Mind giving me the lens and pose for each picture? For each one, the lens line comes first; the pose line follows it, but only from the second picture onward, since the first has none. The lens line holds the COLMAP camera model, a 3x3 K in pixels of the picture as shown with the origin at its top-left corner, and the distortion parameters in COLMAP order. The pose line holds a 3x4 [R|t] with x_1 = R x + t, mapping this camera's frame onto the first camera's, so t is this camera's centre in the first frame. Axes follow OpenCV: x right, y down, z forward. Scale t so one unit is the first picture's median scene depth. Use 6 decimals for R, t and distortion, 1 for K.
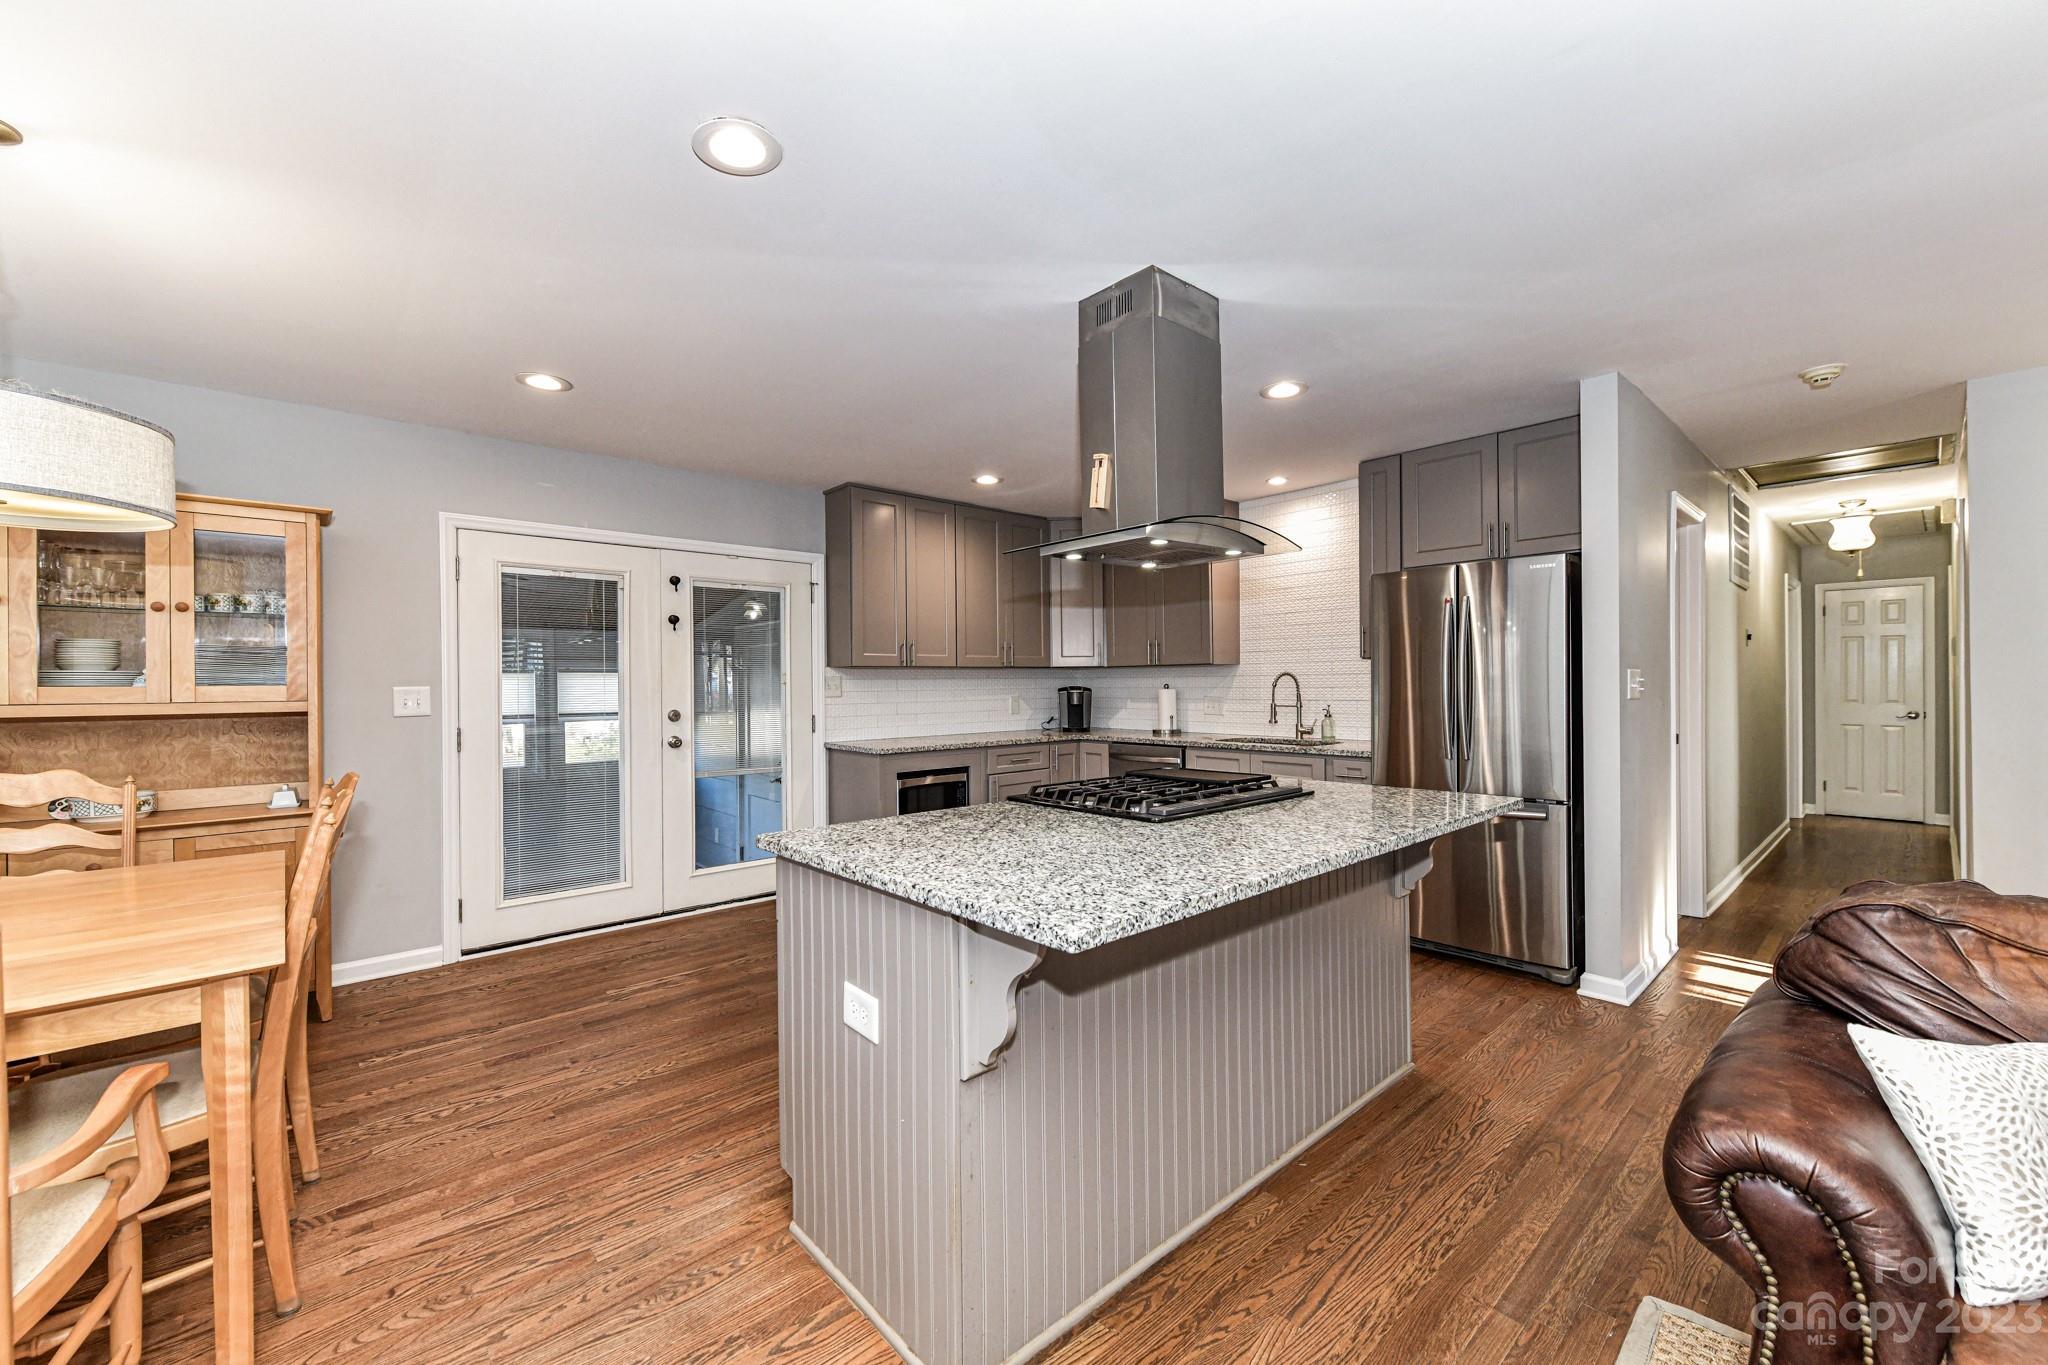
lens RADIAL K [[805.2, 0, 1030.9], [0, 805.2, 687.7], [0, 0, 1]] dist [0.002653, 0.000080]
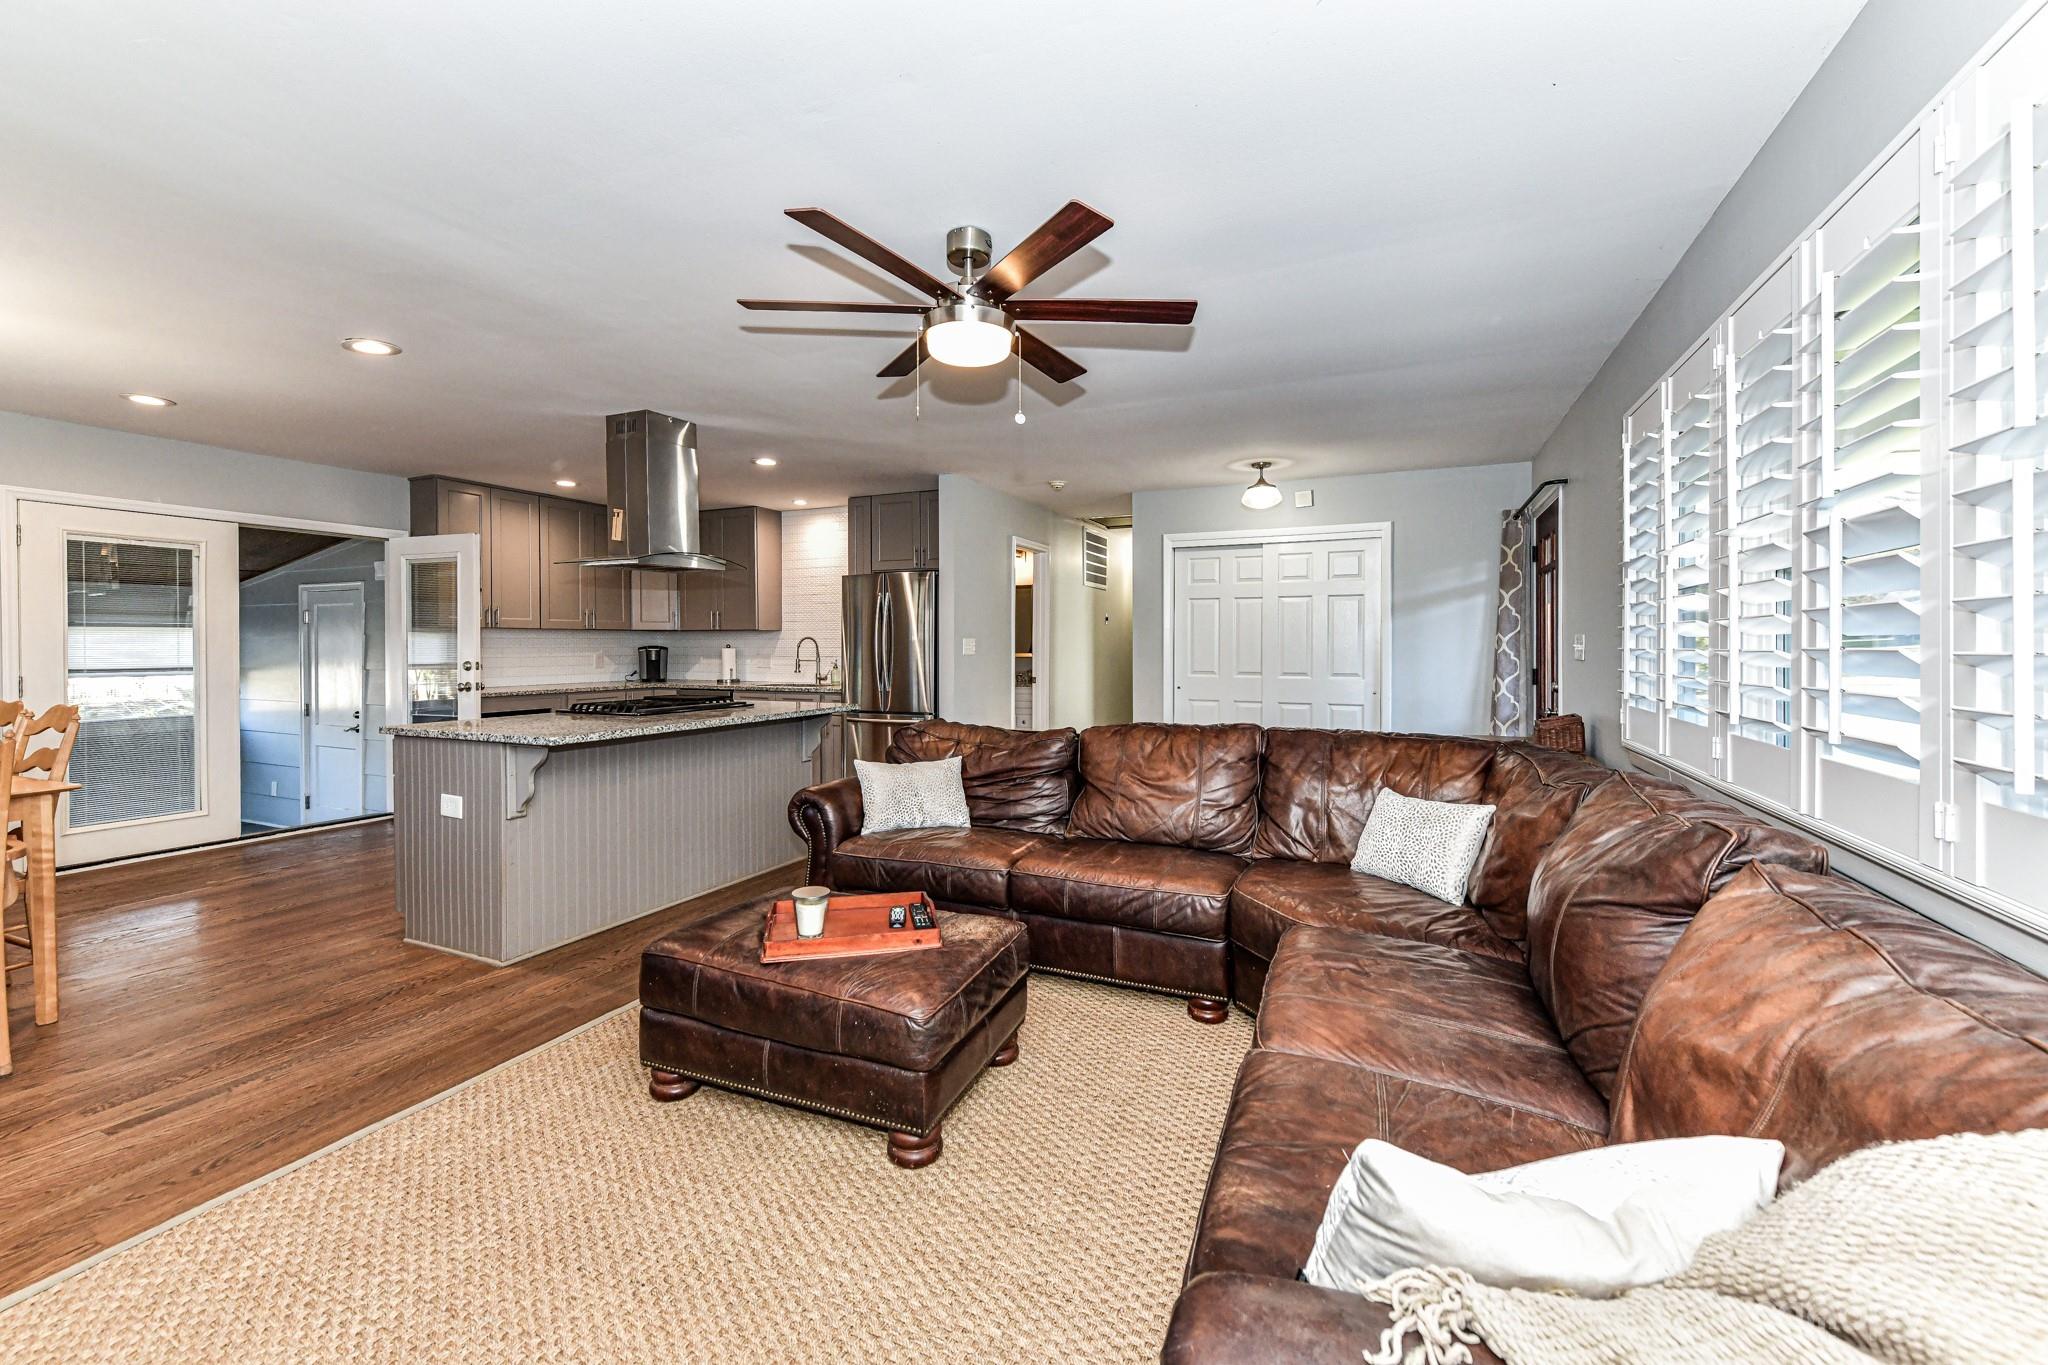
lens RADIAL K [[814.8, 0, 1030.9], [0, 814.8, 656.4], [0, 0, 1]] dist [-0.000032, -0.000556]
pose [[0.913159, 0.003587, 0.407589, 0.128094], [-0.006776, 0.999957, 0.006382, 0.004926], [-0.407548, -0.008589, 0.913143, -0.663196]]
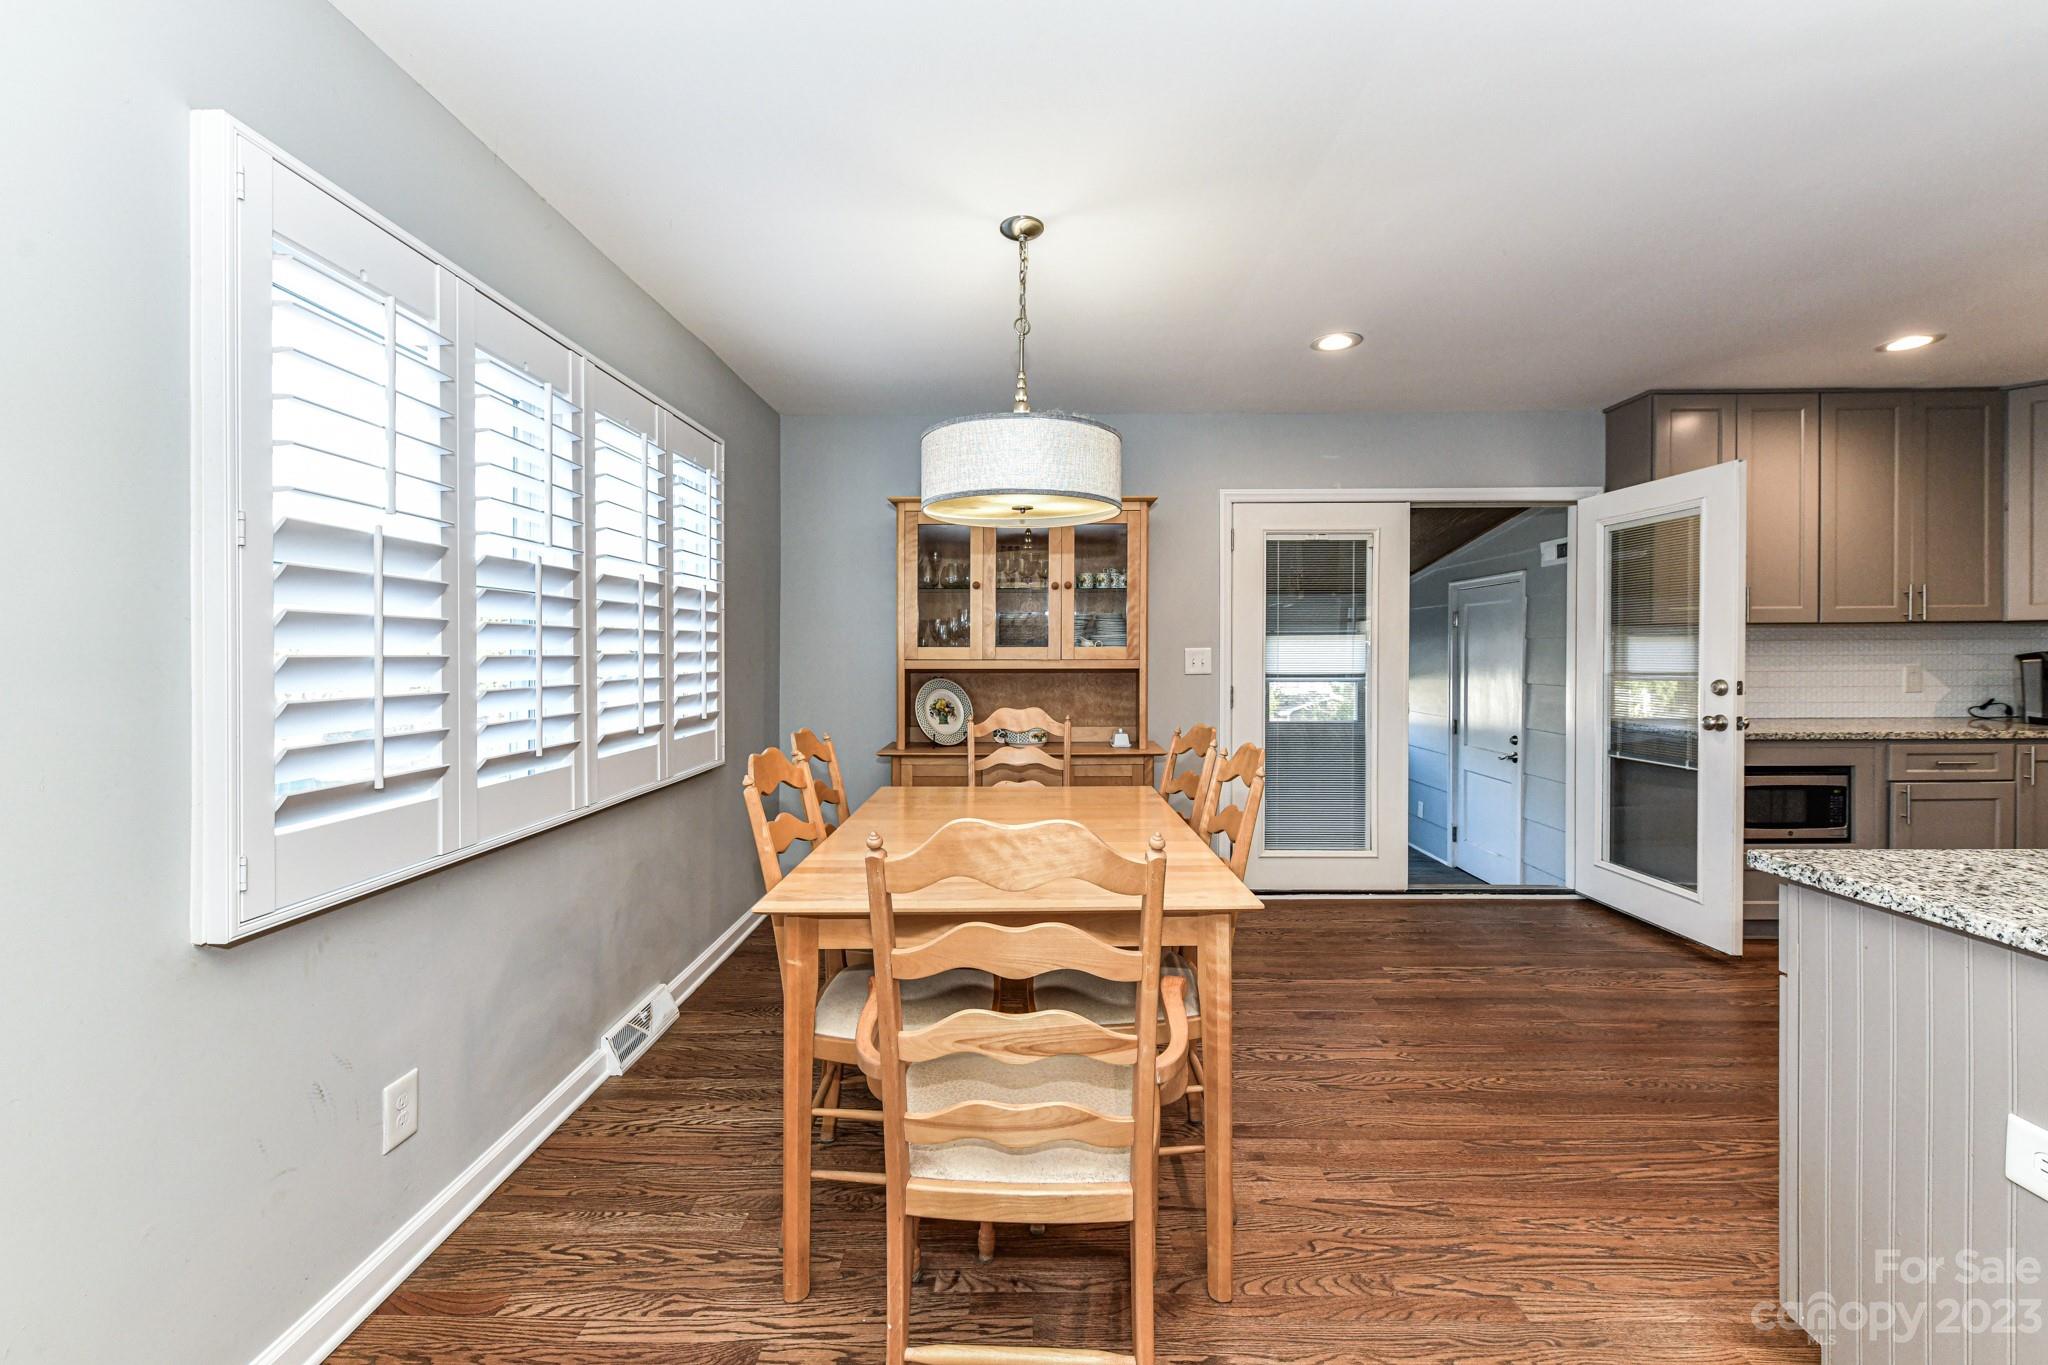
lens RADIAL K [[814.8, 0, 1030.9], [0, 814.8, 656.4], [0, 0, 1]] dist [-0.000032, -0.000556]
pose [[0.737226, 0.010052, -0.675572, -0.178610], [-0.005883, 0.999947, 0.008459, 0.001886], [0.675621, -0.002262, 0.737246, 0.005096]]
